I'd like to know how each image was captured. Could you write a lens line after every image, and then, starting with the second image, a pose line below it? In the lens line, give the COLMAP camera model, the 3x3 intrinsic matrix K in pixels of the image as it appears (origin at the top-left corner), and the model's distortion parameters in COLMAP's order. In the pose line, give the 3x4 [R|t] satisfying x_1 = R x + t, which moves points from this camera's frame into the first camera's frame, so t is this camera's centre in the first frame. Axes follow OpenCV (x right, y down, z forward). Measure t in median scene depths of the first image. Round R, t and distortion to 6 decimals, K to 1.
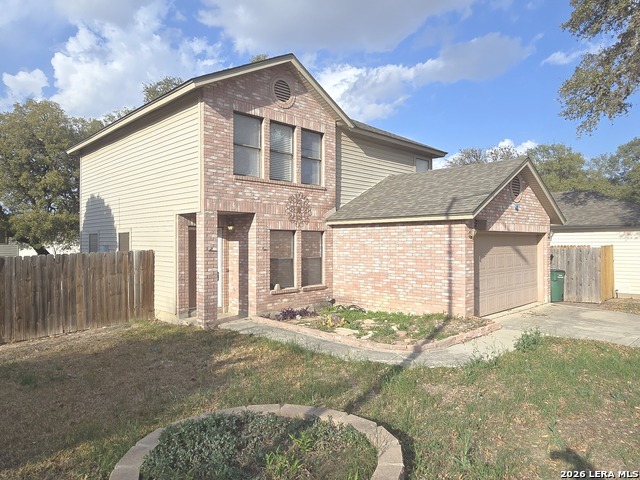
lens RADIAL K [[427.6, 0, 314.6], [0, 427.6, 240.8], [0, 0, 1]] dist [-0.004853, 0.010611]
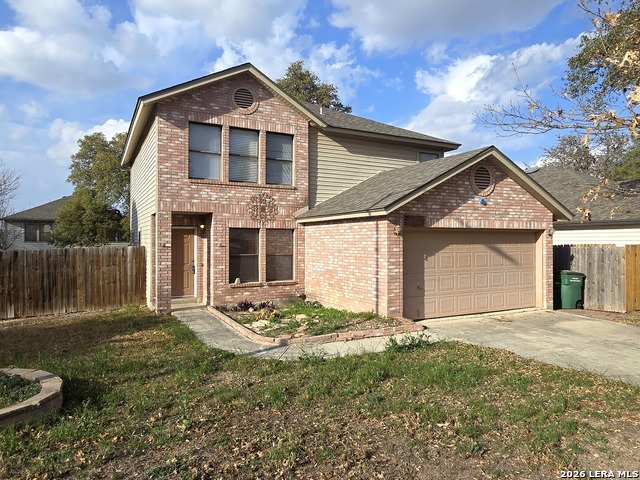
lens RADIAL K [[427.6, 0, 314.8], [0, 427.6, 241.6], [0, 0, 1]] dist [-0.004853, 0.010611]
pose [[0.957125, 0.002705, -0.289662, 0.418084], [-0.001386, 0.999988, 0.004761, 0.003365], [0.289671, -0.004156, 0.957117, 0.024029]]
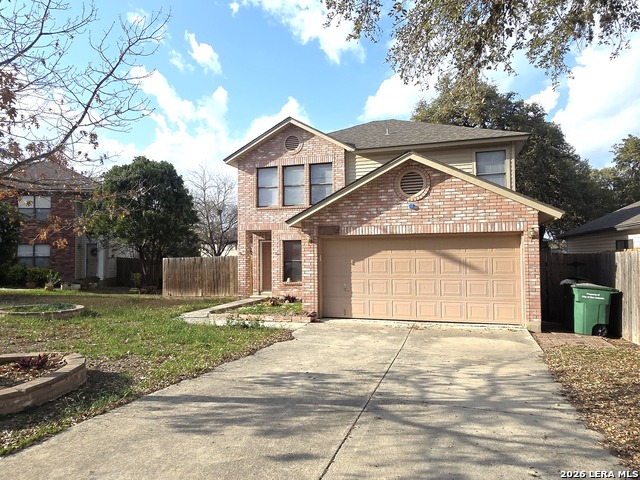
lens RADIAL K [[427.6, 0, 315.2], [0, 427.6, 239.2], [0, 0, 1]] dist [-0.004853, 0.010611]
pose [[0.453140, -0.033956, -0.890792, 1.254705], [0.009068, 0.999398, -0.033483, 0.019991], [0.891393, 0.007094, 0.453175, 0.434759]]
